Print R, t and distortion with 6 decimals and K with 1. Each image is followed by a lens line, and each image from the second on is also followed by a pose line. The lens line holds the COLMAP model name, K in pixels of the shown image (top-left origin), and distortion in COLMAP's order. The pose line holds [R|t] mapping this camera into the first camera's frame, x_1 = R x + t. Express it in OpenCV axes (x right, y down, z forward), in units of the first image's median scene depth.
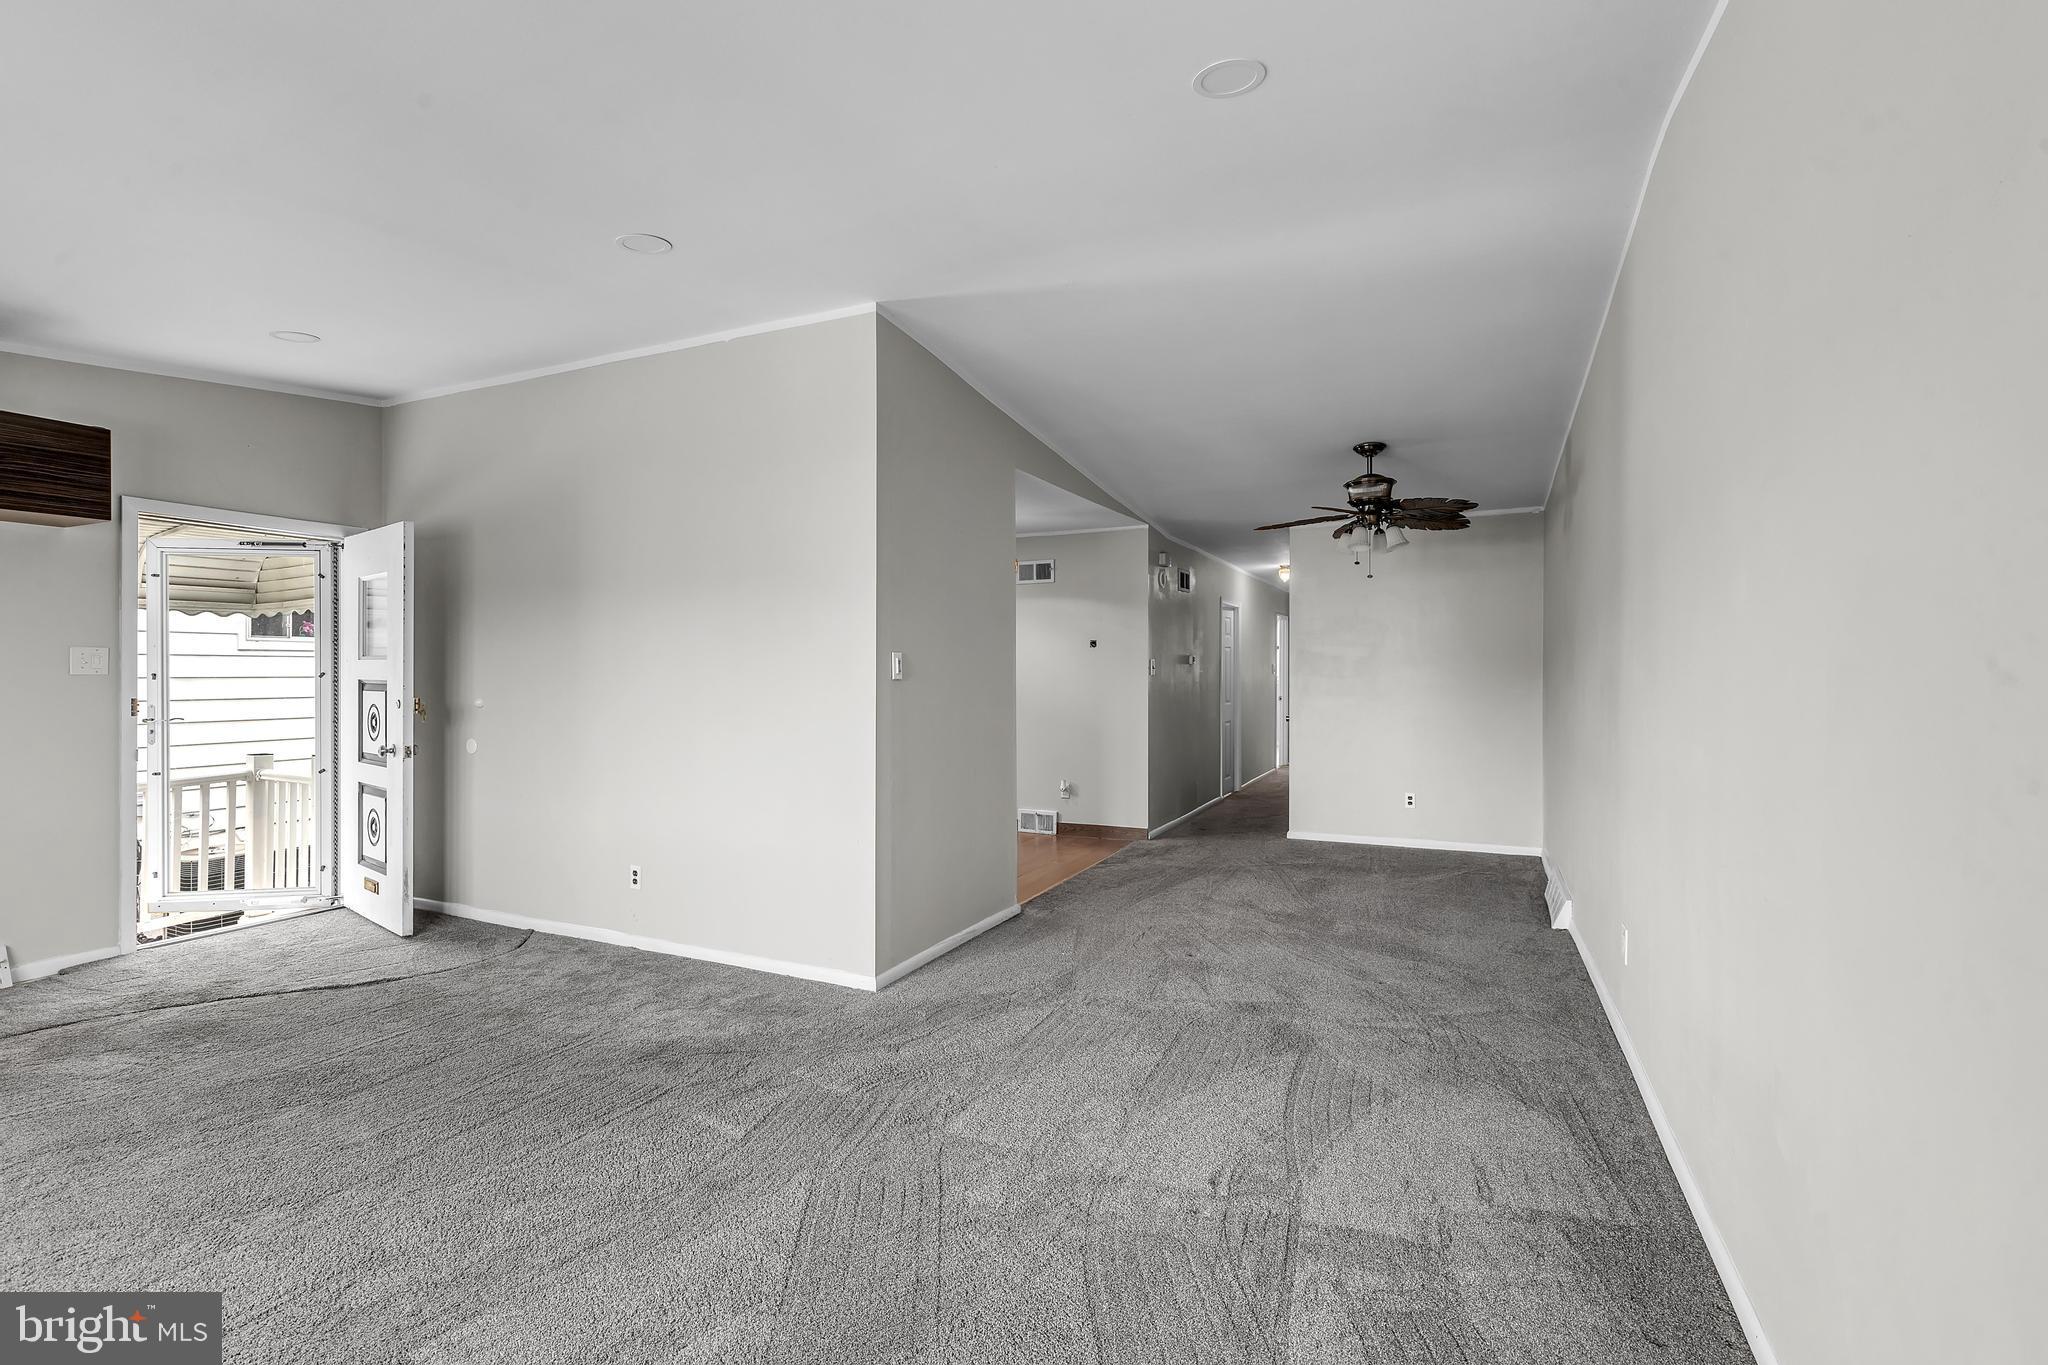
lens RADIAL K [[915.6, 0, 1024.0], [0, 915.6, 682.5], [0, 0, 1]] dist [-0.000580, -0.000103]
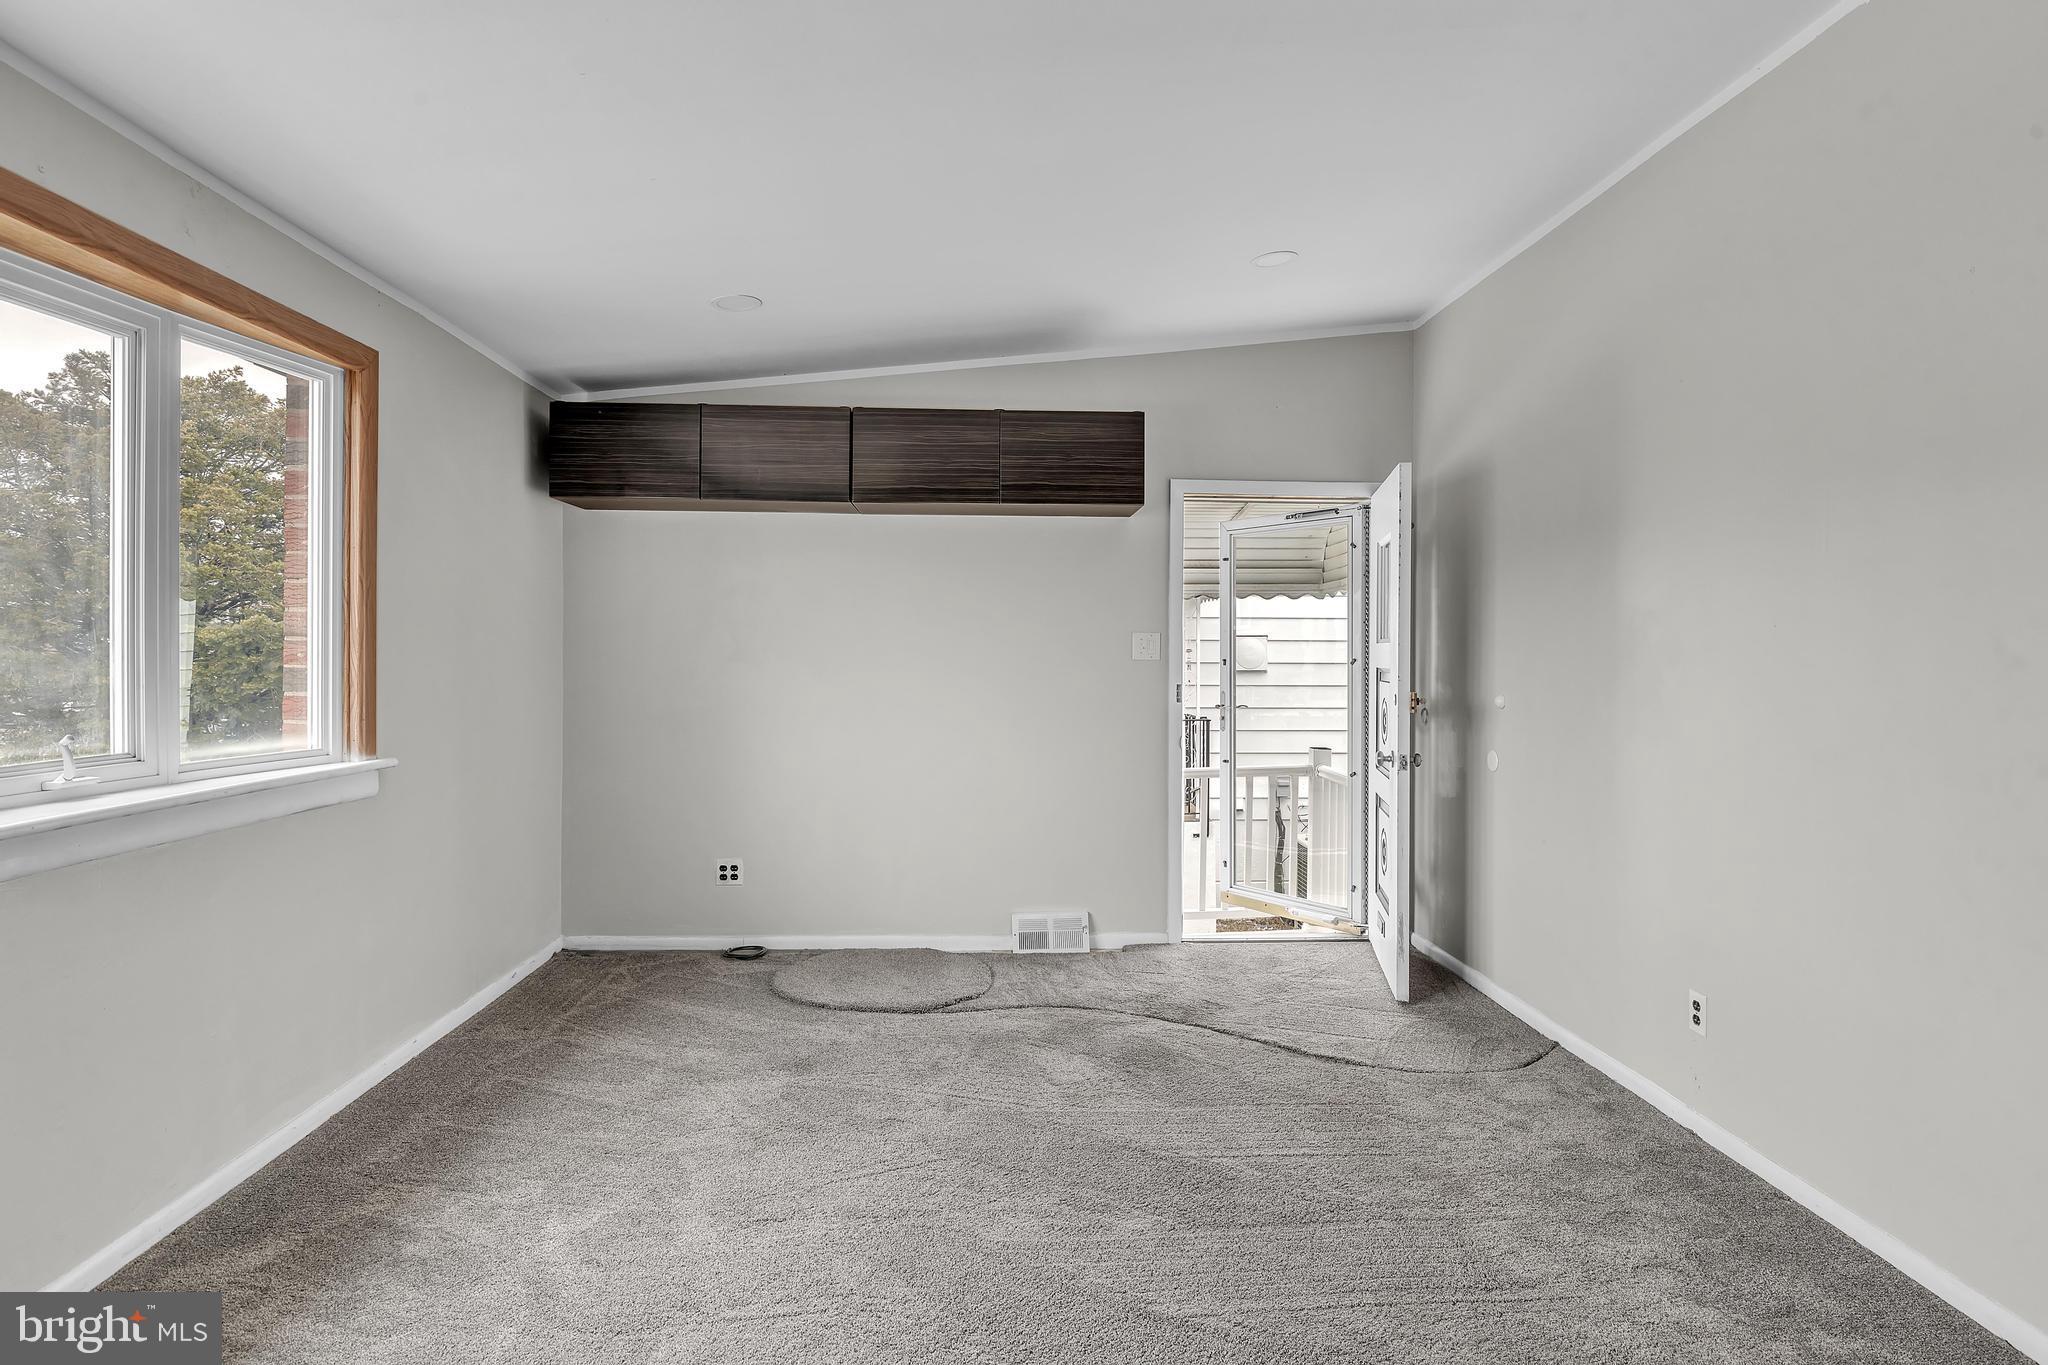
lens RADIAL K [[1101.1, 0, 1025.1], [0, 1101.1, 656.8], [0, 0, 1]] dist [0.000323, 0.000044]
pose [[0.474472, 0.001678, -0.880269, -0.012486], [-0.012996, 0.999903, -0.005099, -0.004395], [0.880175, 0.013860, 0.474447, 0.307394]]
